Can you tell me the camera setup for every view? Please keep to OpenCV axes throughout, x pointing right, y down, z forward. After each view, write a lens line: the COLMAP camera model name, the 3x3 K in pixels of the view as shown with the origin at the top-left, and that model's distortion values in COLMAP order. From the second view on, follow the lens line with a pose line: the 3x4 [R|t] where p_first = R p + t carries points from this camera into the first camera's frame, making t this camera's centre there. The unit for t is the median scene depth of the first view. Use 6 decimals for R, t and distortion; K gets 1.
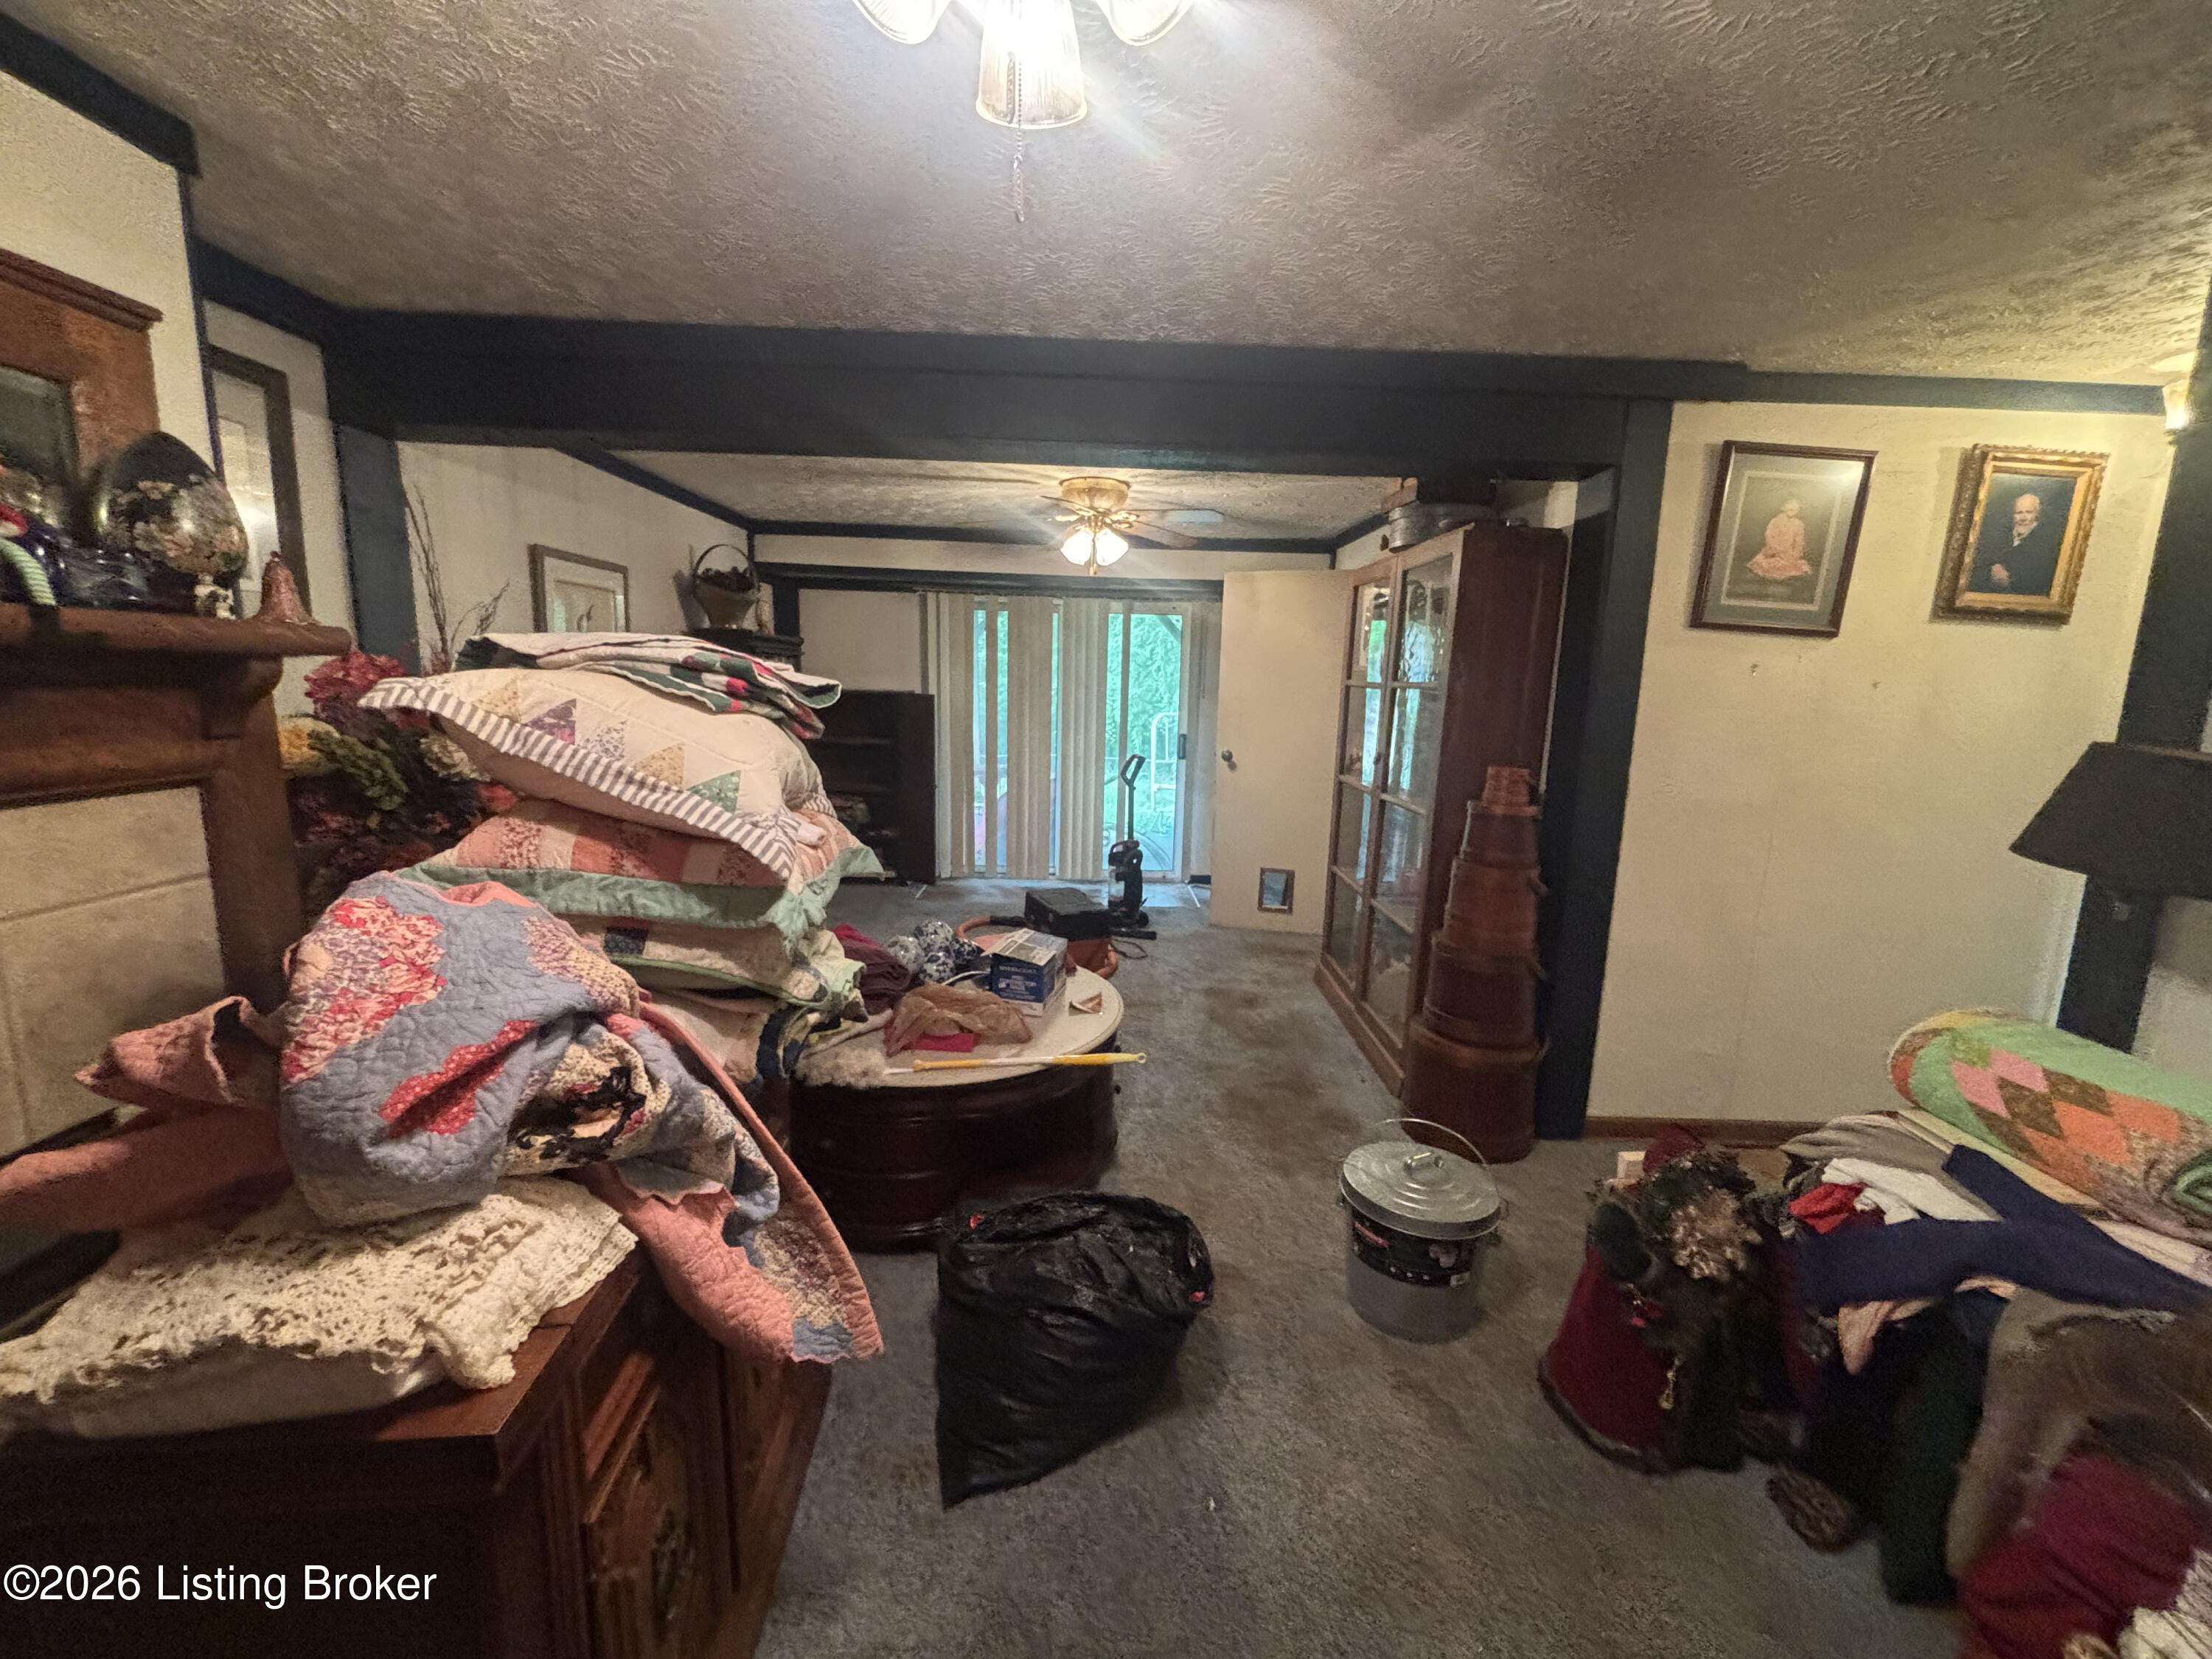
lens RADIAL K [[878.4, 0, 1106.0], [0, 878.4, 829.5], [0, 0, 1]] dist [0.000666, 0.000203]
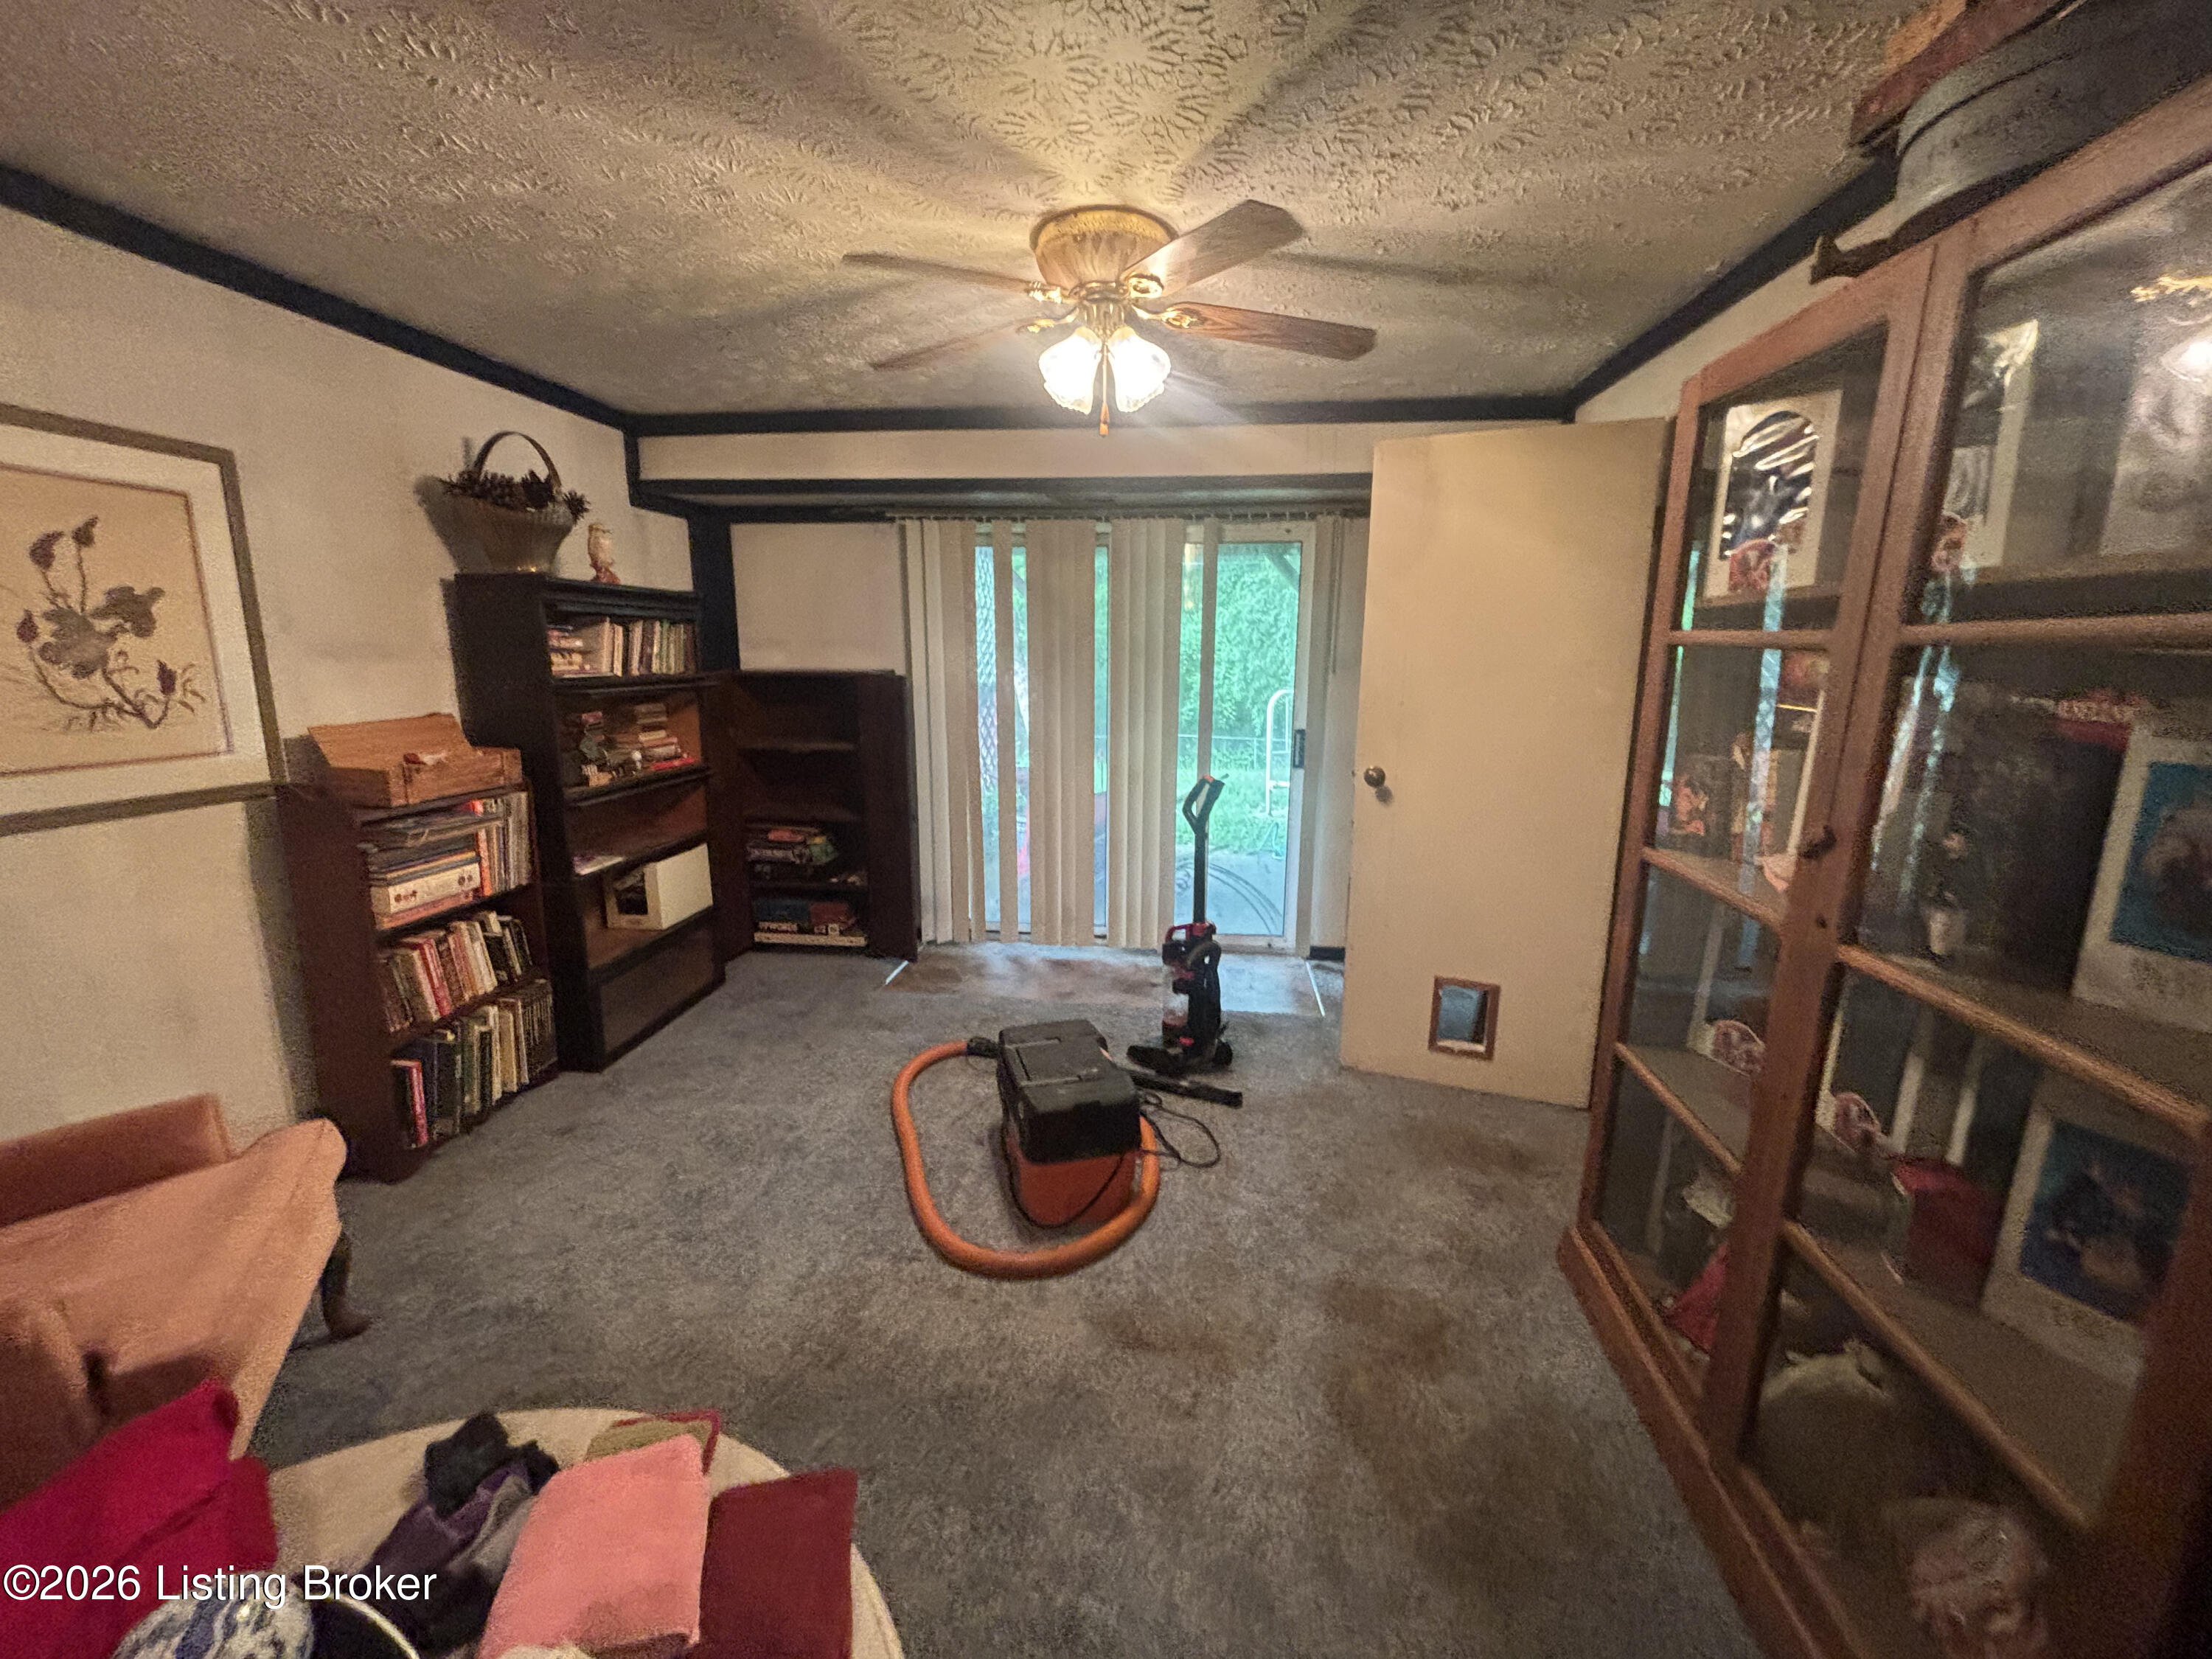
lens RADIAL K [[878.4, 0, 1106.0], [0, 878.4, 829.5], [0, 0, 1]] dist [0.000666, 0.000203]
pose [[0.989449, 0.005131, -0.144789, 0.043601], [-0.000939, 0.999579, 0.029007, -0.057411], [0.144877, -0.028565, 0.989037, 0.366633]]
